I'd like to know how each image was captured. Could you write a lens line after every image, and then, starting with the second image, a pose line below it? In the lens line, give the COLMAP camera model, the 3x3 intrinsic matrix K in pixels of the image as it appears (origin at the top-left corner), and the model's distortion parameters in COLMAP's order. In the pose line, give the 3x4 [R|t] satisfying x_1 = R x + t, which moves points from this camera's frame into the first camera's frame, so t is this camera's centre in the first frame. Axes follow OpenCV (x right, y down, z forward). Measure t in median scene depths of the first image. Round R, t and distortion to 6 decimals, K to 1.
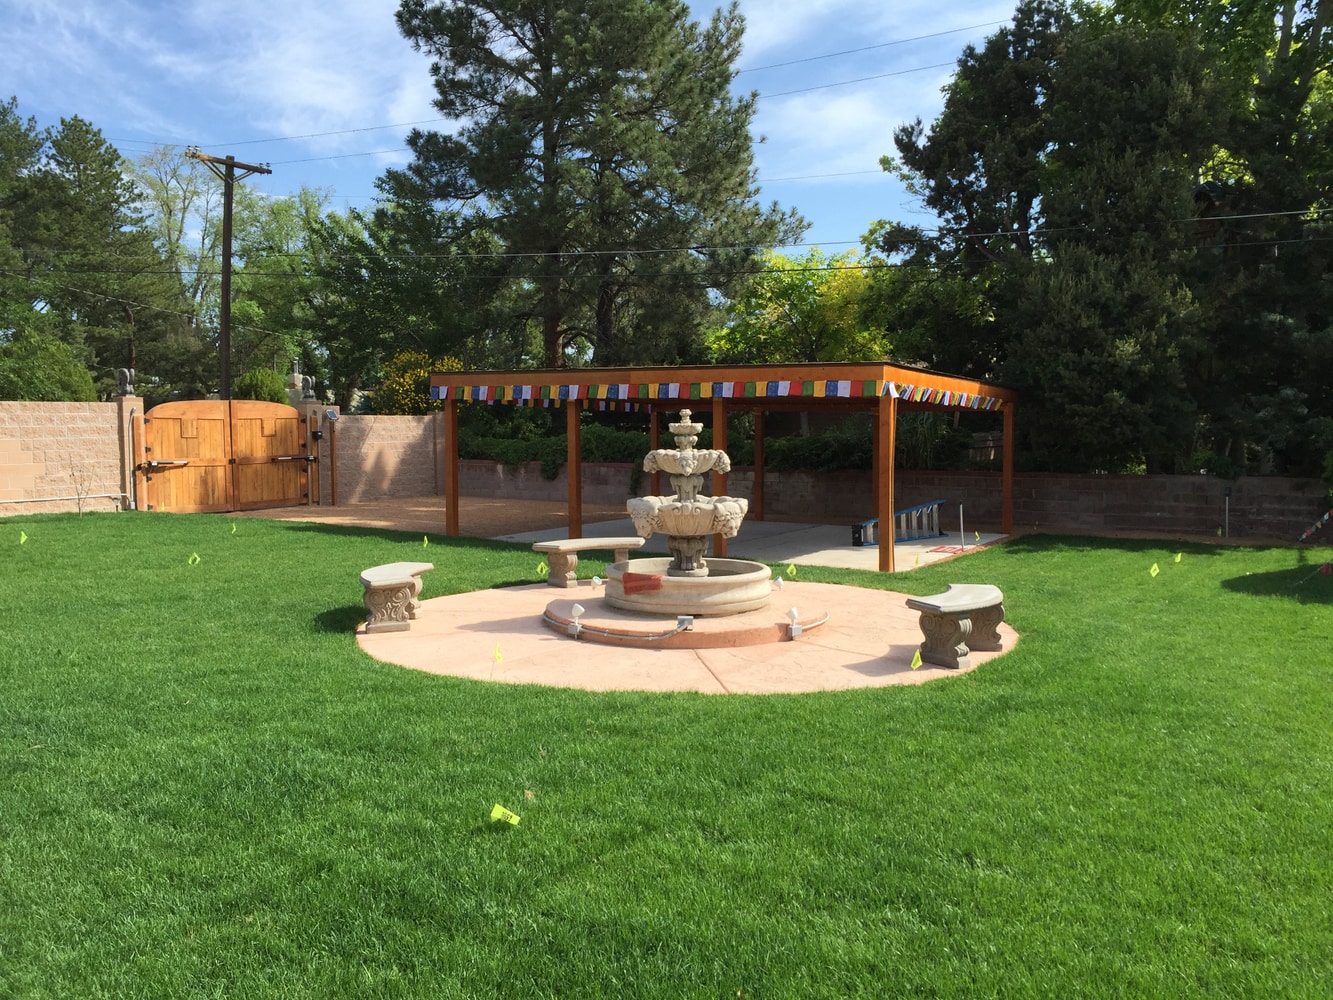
lens RADIAL K [[1124.7, 0, 668.2], [0, 1124.7, 431.3], [0, 0, 1]] dist [0.108796, -0.175272]
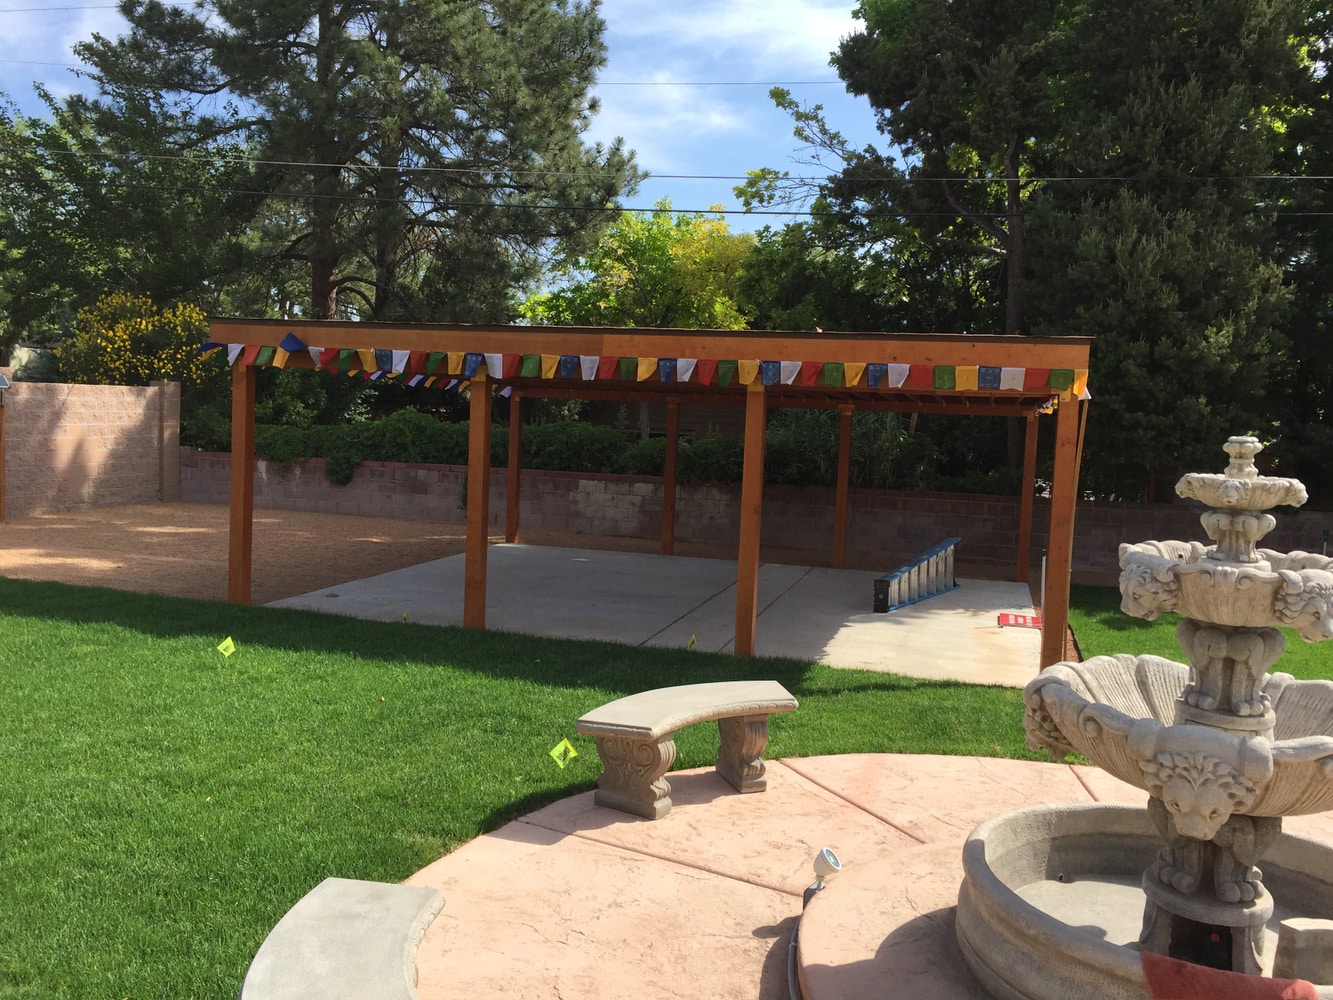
lens RADIAL K [[1124.7, 0, 668.2], [0, 1124.7, 431.3], [0, 0, 1]] dist [0.108796, -0.175272]
pose [[0.966631, 0.031110, 0.254278, -0.083339], [-0.035389, 0.999298, 0.012266, -0.006461], [-0.253718, -0.020855, 0.967053, 0.242725]]
